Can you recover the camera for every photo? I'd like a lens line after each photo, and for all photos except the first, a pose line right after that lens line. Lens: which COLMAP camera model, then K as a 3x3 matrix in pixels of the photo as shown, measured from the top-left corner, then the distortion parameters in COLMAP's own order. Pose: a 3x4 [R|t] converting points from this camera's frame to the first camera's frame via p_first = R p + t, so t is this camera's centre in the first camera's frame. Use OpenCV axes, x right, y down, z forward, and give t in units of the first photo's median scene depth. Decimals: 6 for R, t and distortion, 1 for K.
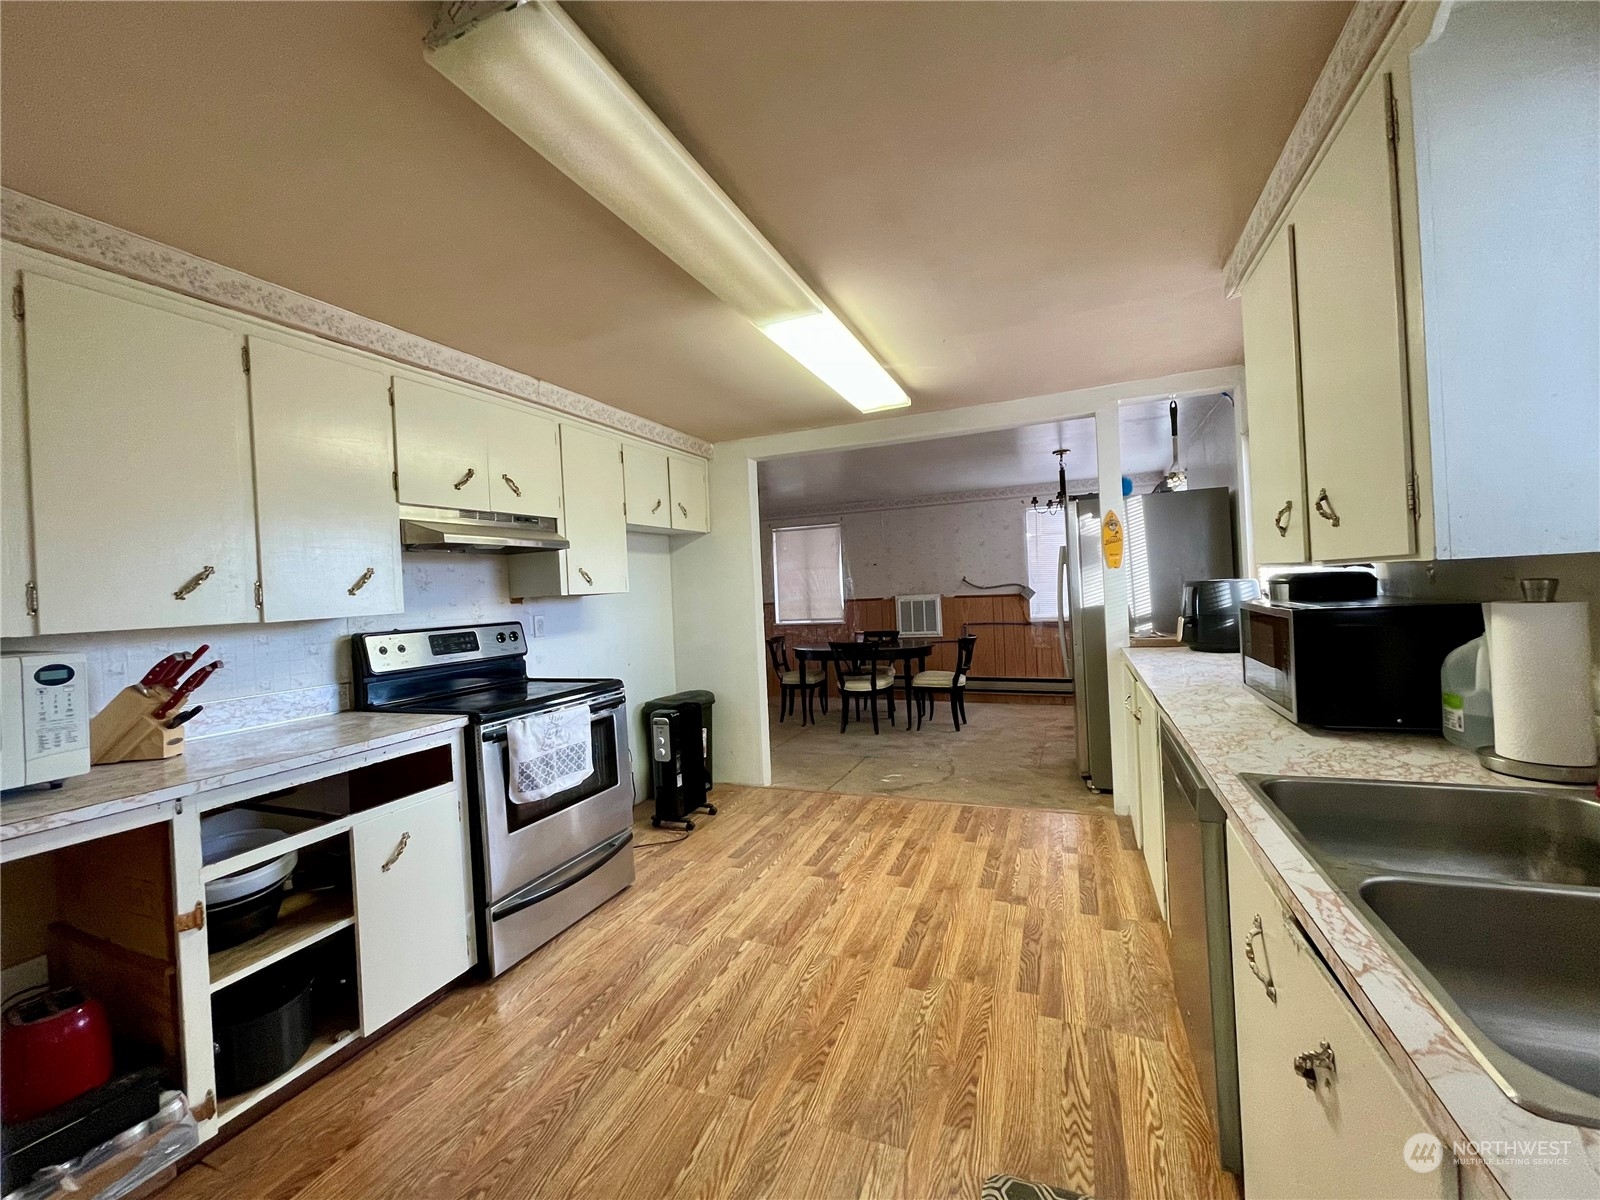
lens RADIAL K [[639.0, 0, 802.3], [0, 639.0, 590.9], [0, 0, 1]] dist [0.000768, 0.000087]
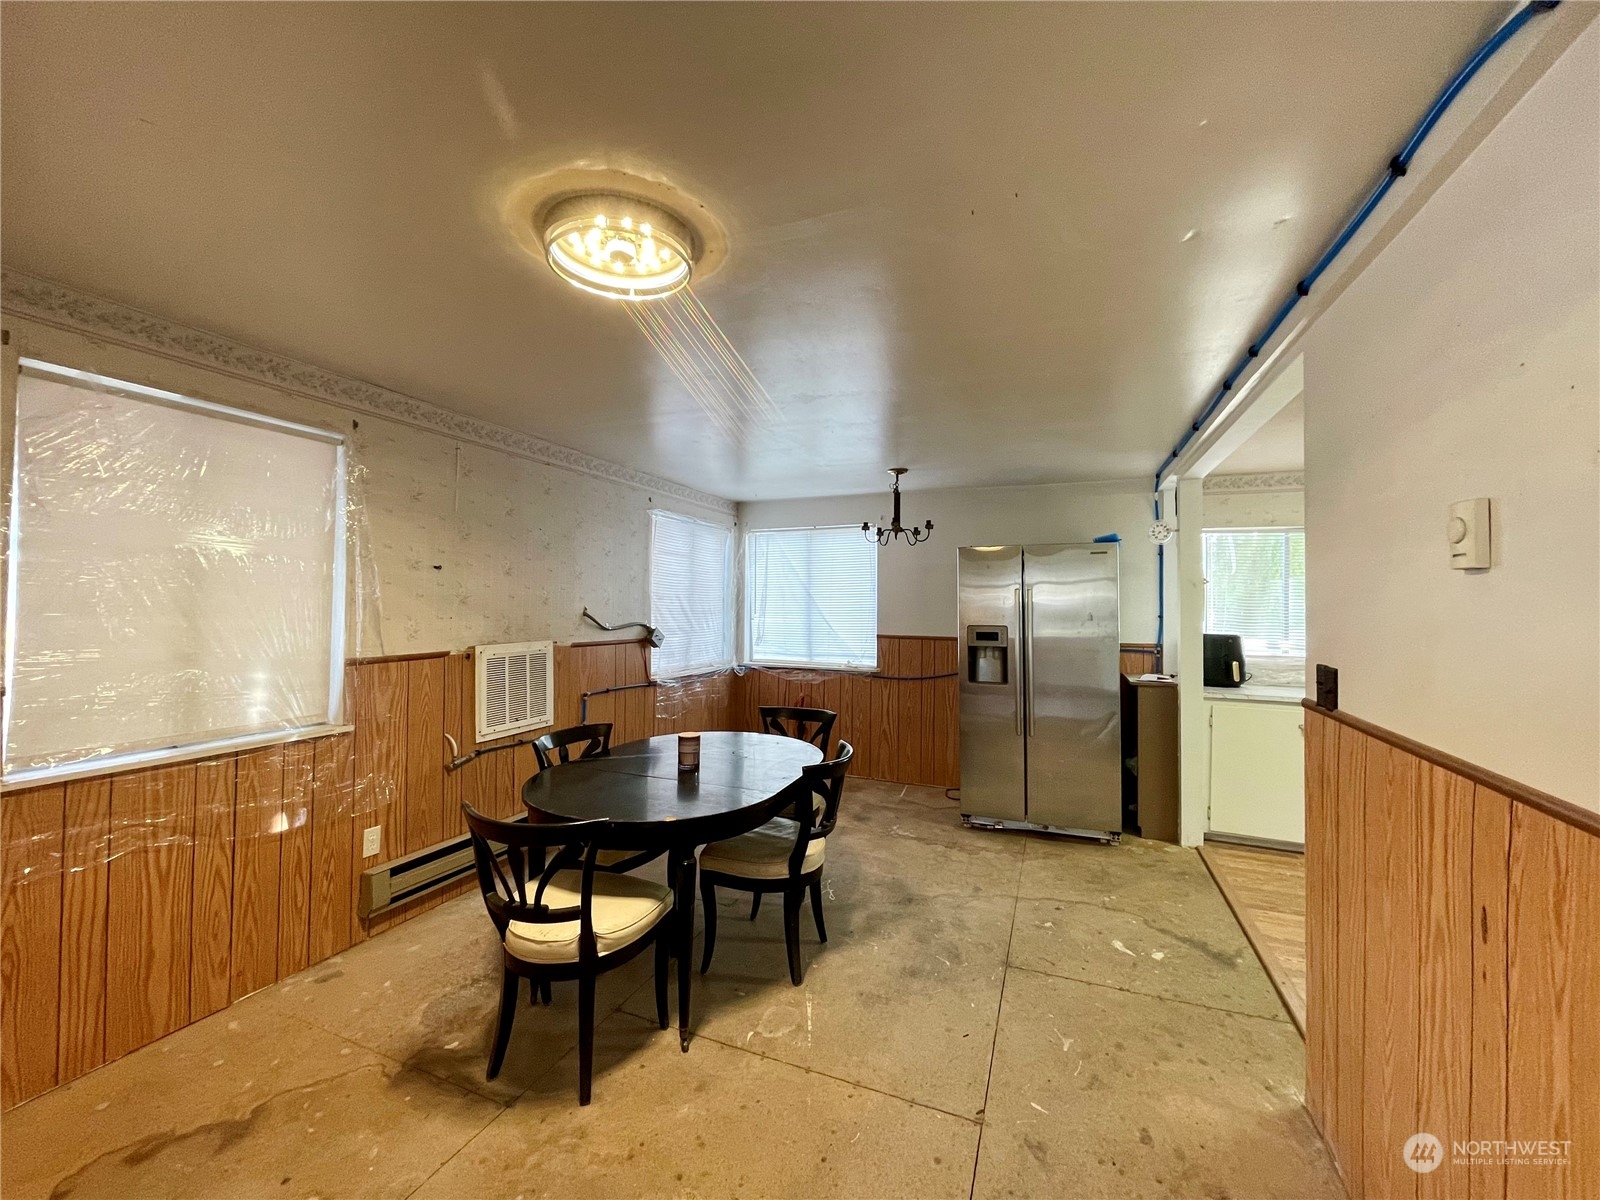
lens RADIAL K [[639.0, 0, 802.3], [0, 639.0, 590.9], [0, 0, 1]] dist [0.000768, 0.000087]
pose [[-0.016834, 0.062338, 0.997913, -0.318937], [-0.014522, 0.997934, -0.062584, -0.005670], [-0.999753, -0.015545, -0.015894, 0.870177]]
